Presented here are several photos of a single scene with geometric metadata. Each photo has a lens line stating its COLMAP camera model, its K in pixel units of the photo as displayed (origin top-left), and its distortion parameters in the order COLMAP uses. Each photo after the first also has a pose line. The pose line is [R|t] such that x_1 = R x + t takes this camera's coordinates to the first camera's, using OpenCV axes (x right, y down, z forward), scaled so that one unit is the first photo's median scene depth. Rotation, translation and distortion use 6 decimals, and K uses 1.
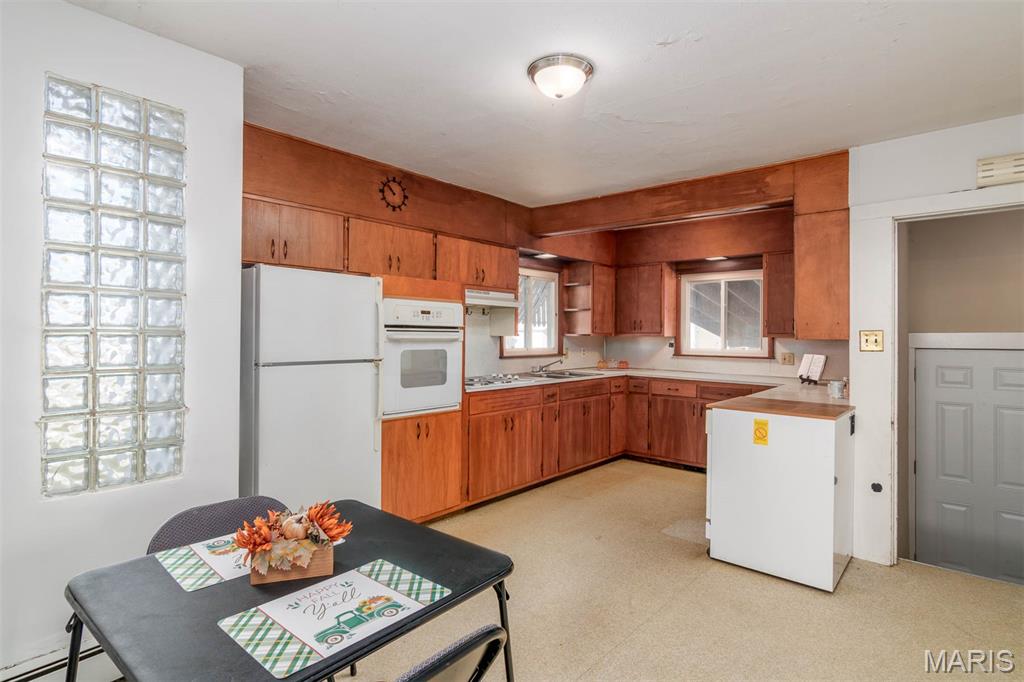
lens RADIAL K [[525.0, 0, 510.7], [0, 525.0, 334.4], [0, 0, 1]] dist [-0.005676, 0.003421]
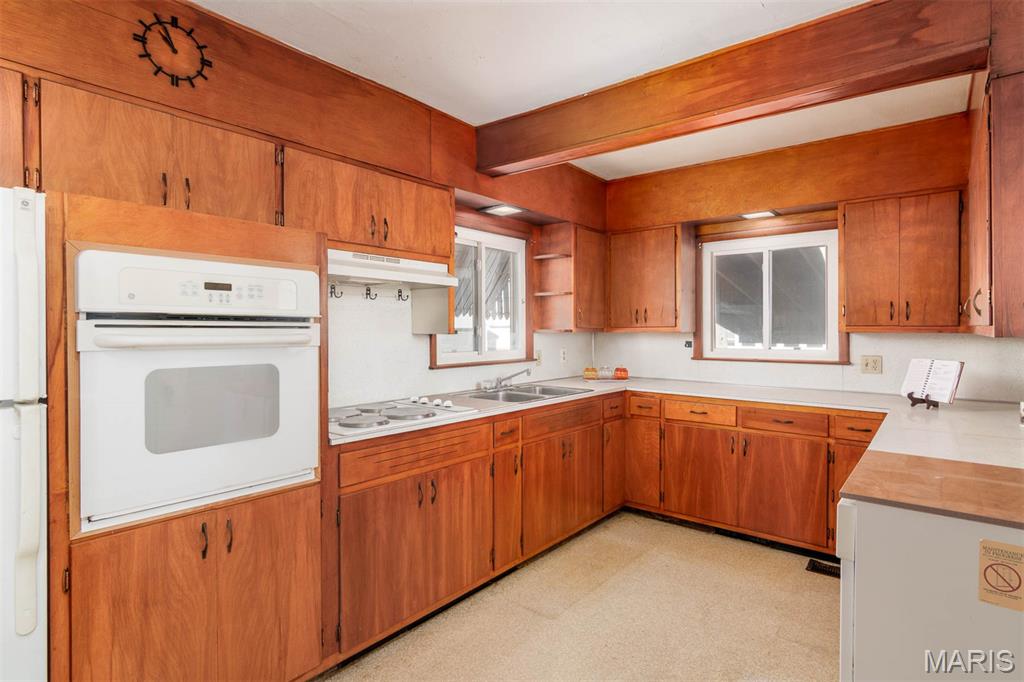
lens RADIAL K [[525.0, 0, 514.0], [0, 525.0, 331.2], [0, 0, 1]] dist [-0.005676, 0.003421]
pose [[0.999328, -0.009089, 0.035523, 0.066452], [0.009010, 0.999957, 0.002382, -0.000889], [-0.035543, -0.002060, 0.999366, 0.415814]]
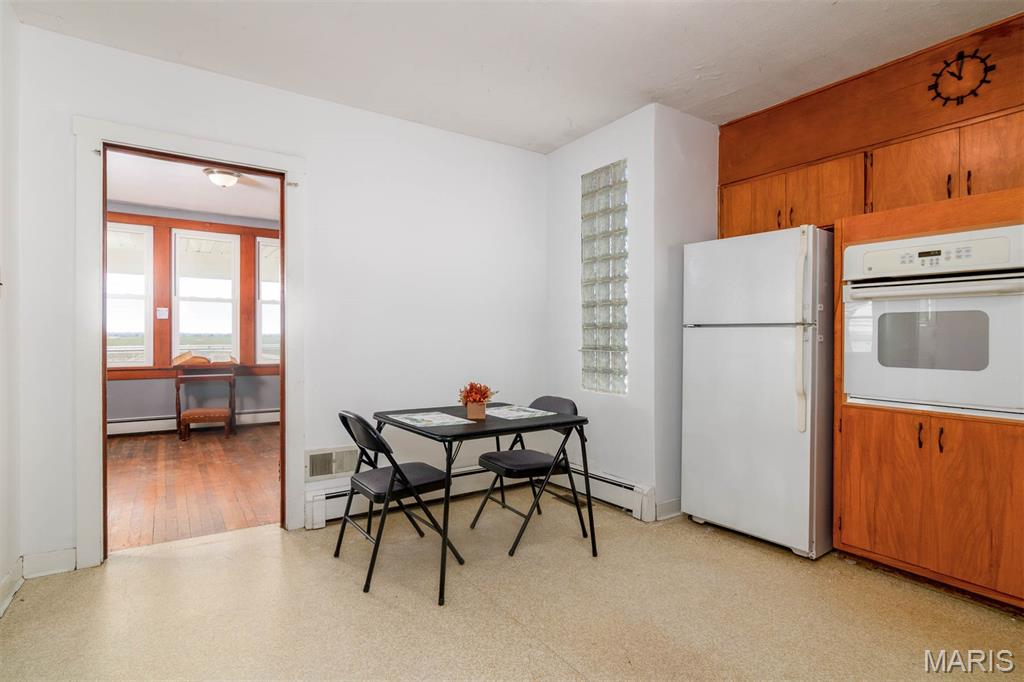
lens RADIAL K [[525.0, 0, 509.6], [0, 525.0, 343.6], [0, 0, 1]] dist [-0.005676, 0.003421]
pose [[-0.260586, 0.005450, -0.965435, 0.471018], [-0.007100, 0.999946, 0.007561, 0.053087], [0.965424, 0.008825, -0.260534, 0.531721]]
